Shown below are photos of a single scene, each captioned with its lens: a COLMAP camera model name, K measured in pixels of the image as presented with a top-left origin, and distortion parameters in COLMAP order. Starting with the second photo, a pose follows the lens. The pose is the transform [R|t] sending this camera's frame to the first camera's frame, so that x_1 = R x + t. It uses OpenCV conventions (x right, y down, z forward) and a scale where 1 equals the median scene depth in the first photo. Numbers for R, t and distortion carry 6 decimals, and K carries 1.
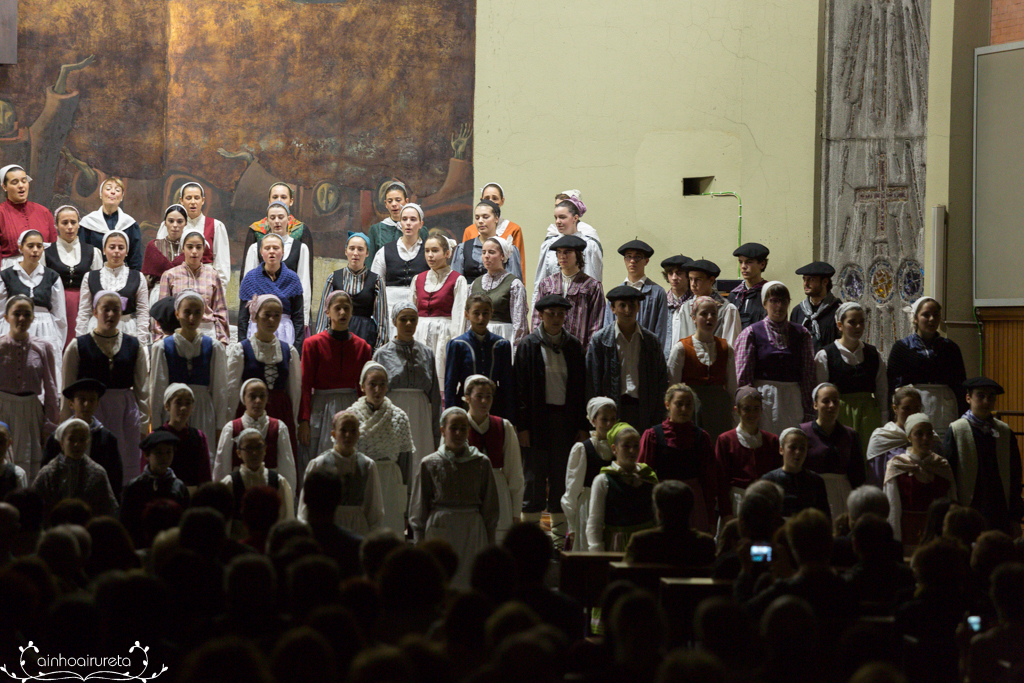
lens RADIAL K [[5390.6, 0, 527.1], [0, 5390.6, 264.7], [0, 0, 1]] dist [3.112956, 0.000000]
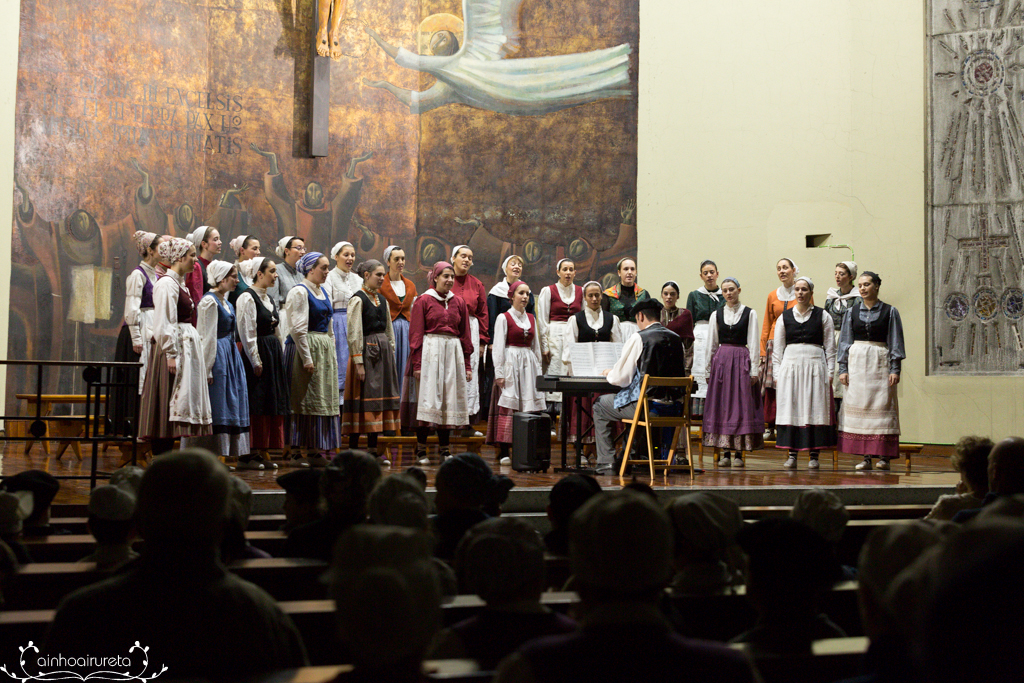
lens RADIAL K [[2144.7, 0, 523.8], [0, 2144.7, 318.0], [0, 0, 1]] dist [-0.036351, 0.000000]
pose [[0.973053, -0.001095, 0.230581, -0.168118], [0.005660, 0.999801, -0.019136, 0.015529], [-0.230514, 0.019925, 0.972865, 0.458877]]
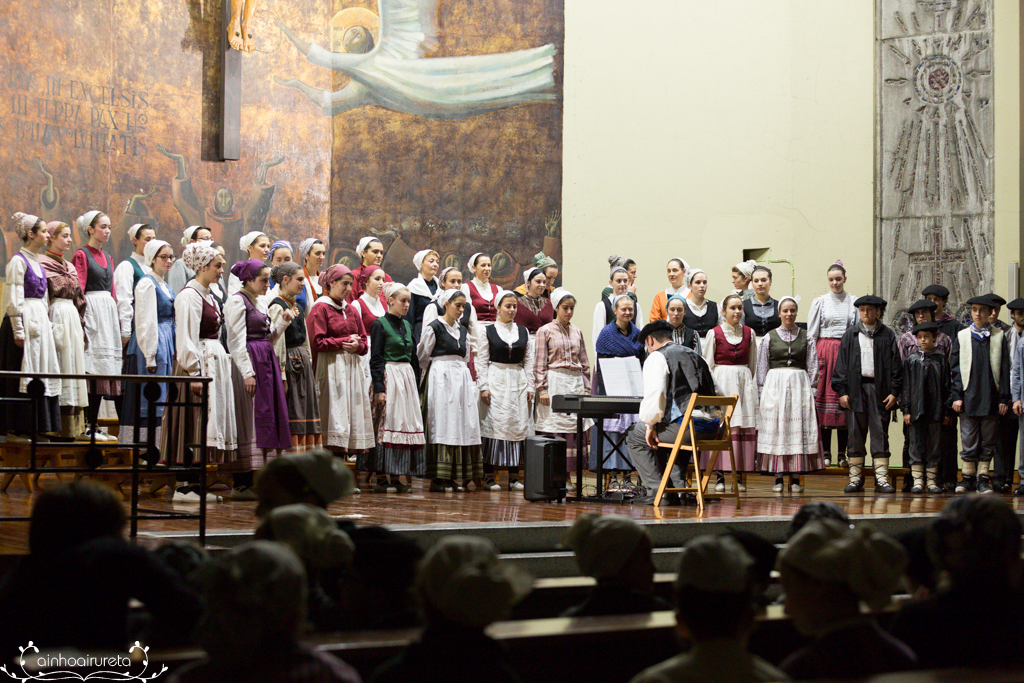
lens RADIAL K [[2060.0, 0, 487.6], [0, 2060.0, 450.3], [0, 0, 1]] dist [-0.037461, 0.000000]
pose [[0.937059, -0.018490, 0.348681, -0.205662], [0.007474, 0.999430, 0.032912, 0.016302], [-0.349091, -0.028235, 0.936663, 0.525389]]
